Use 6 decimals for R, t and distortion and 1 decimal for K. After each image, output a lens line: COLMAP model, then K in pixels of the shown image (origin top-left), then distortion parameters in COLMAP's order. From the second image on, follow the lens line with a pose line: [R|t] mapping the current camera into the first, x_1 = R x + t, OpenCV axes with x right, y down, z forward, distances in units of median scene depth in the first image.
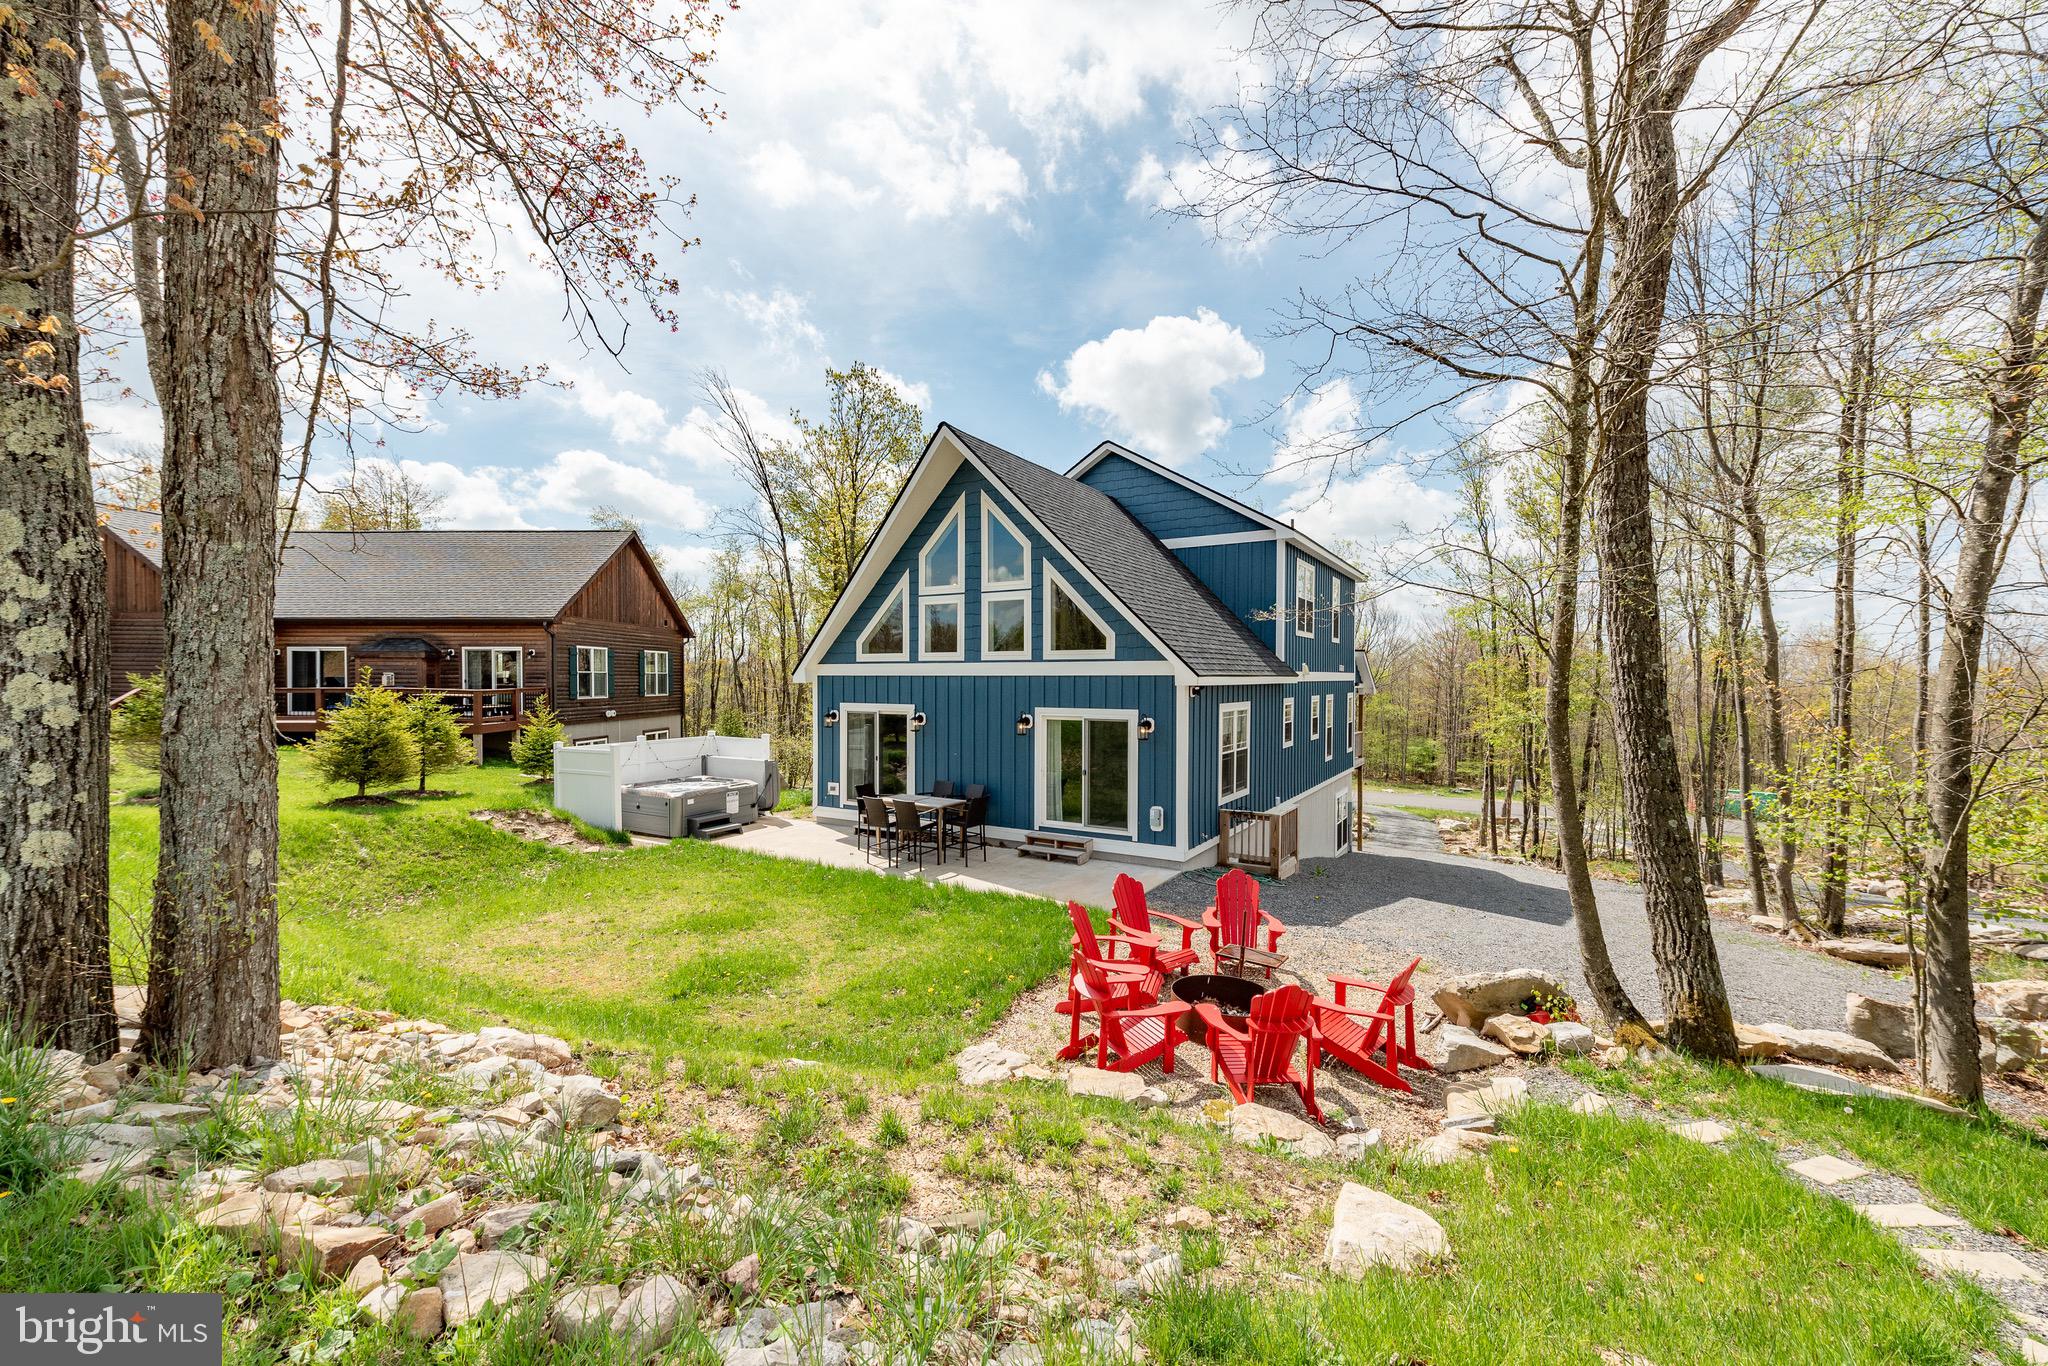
lens RADIAL K [[833.7, 0, 1018.5], [0, 833.7, 676.2], [0, 0, 1]] dist [0.008820, -0.000706]
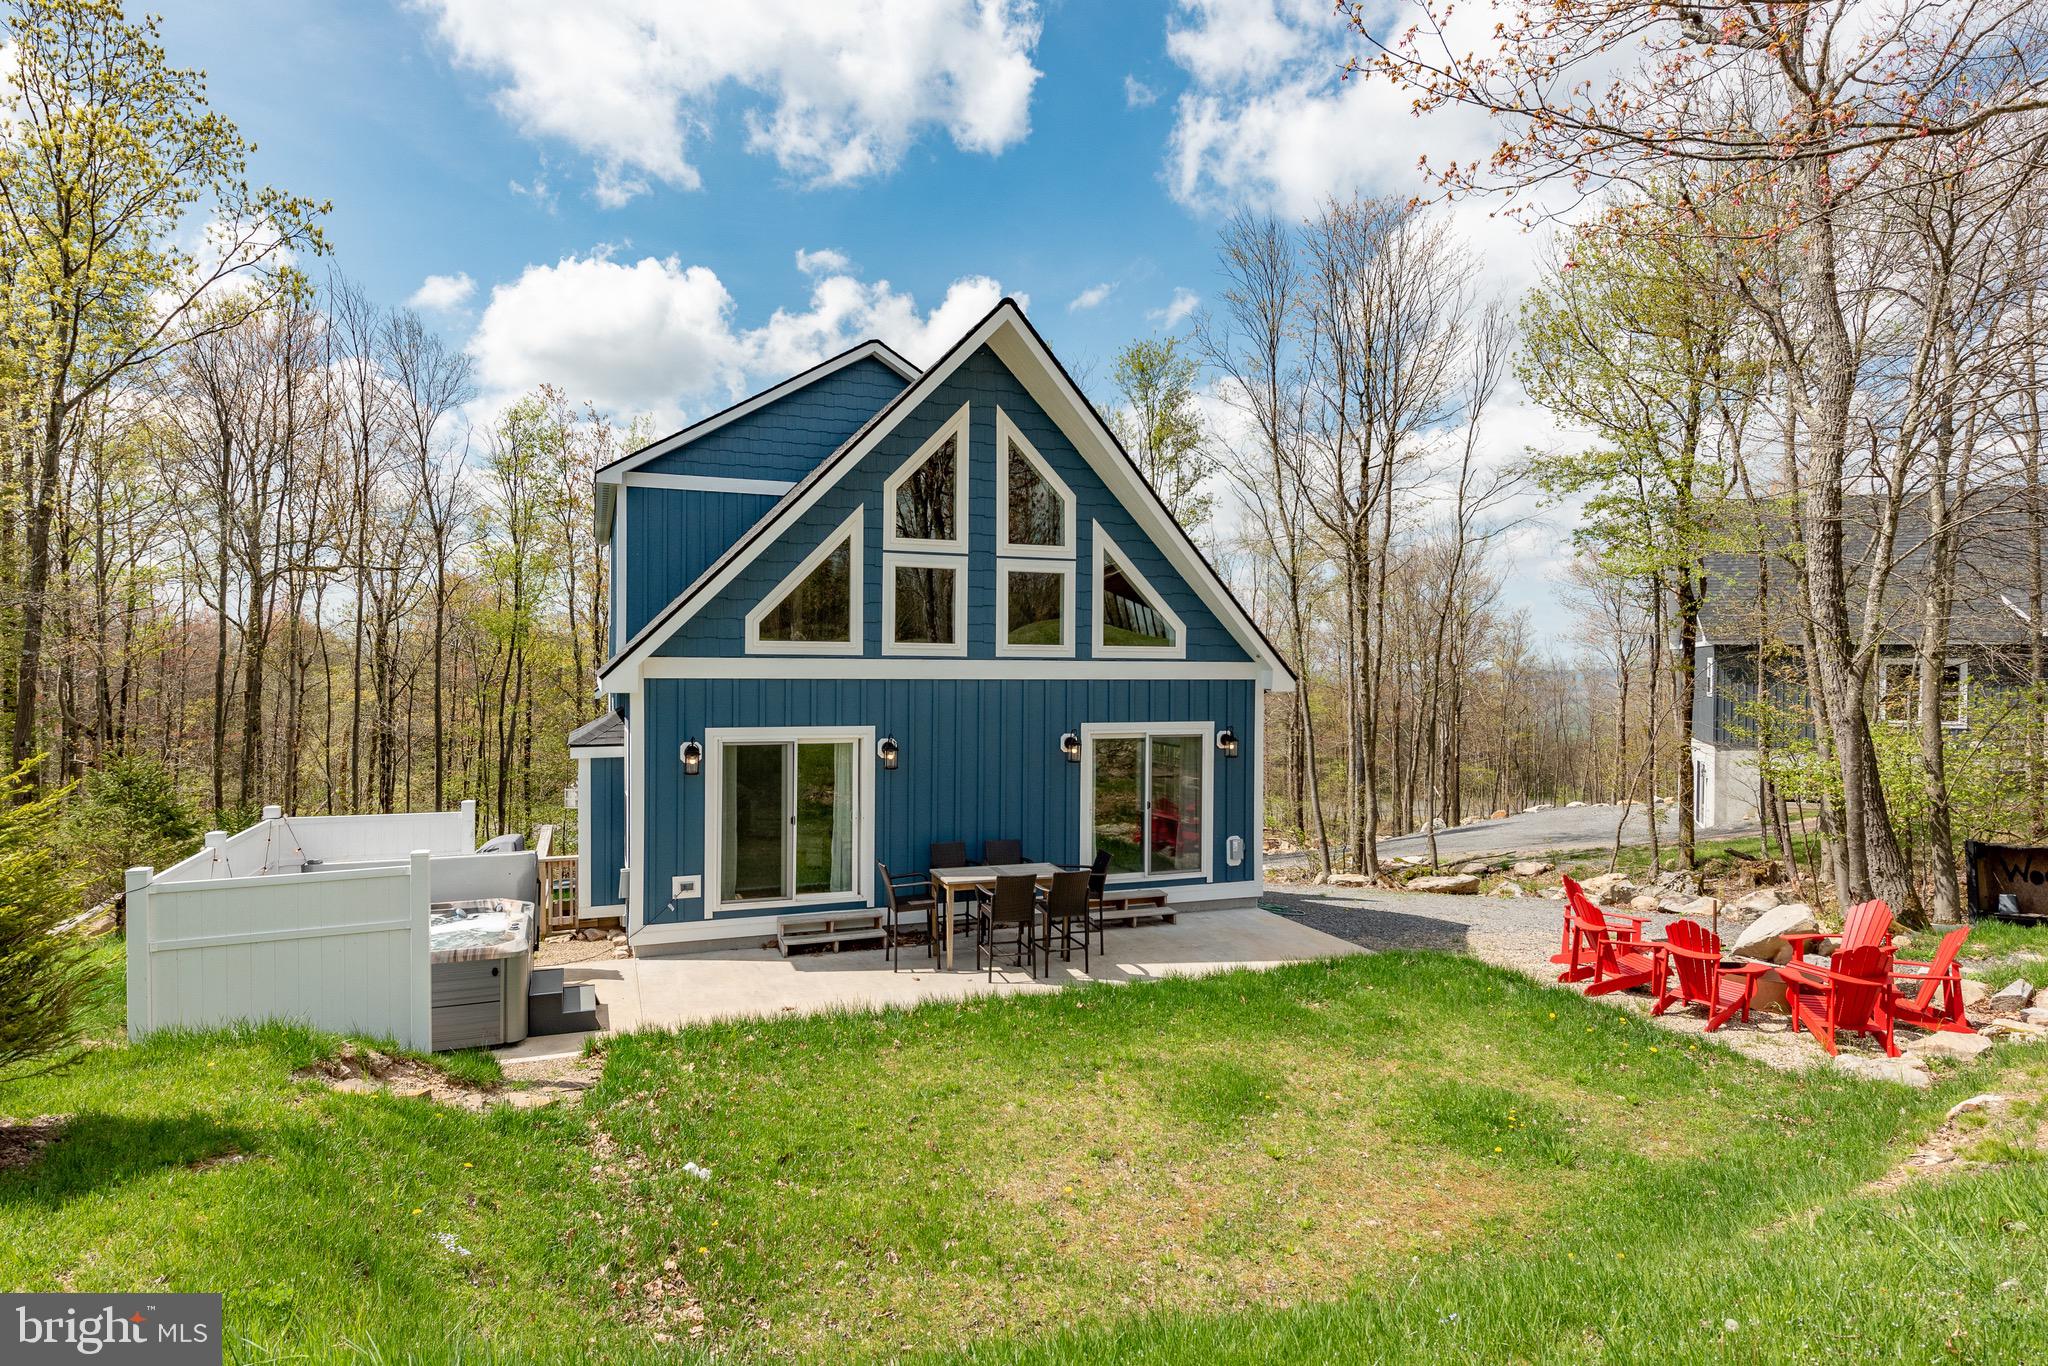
lens RADIAL K [[1095.5, 0, 1027.6], [0, 1095.5, 671.0], [0, 0, 1]] dist [-0.004277, -0.000165]
pose [[0.606942, 0.005723, 0.794726, -0.761894], [-0.002843, 0.999983, -0.005030, -0.003047], [-0.794741, 0.000794, 0.606948, 0.454645]]
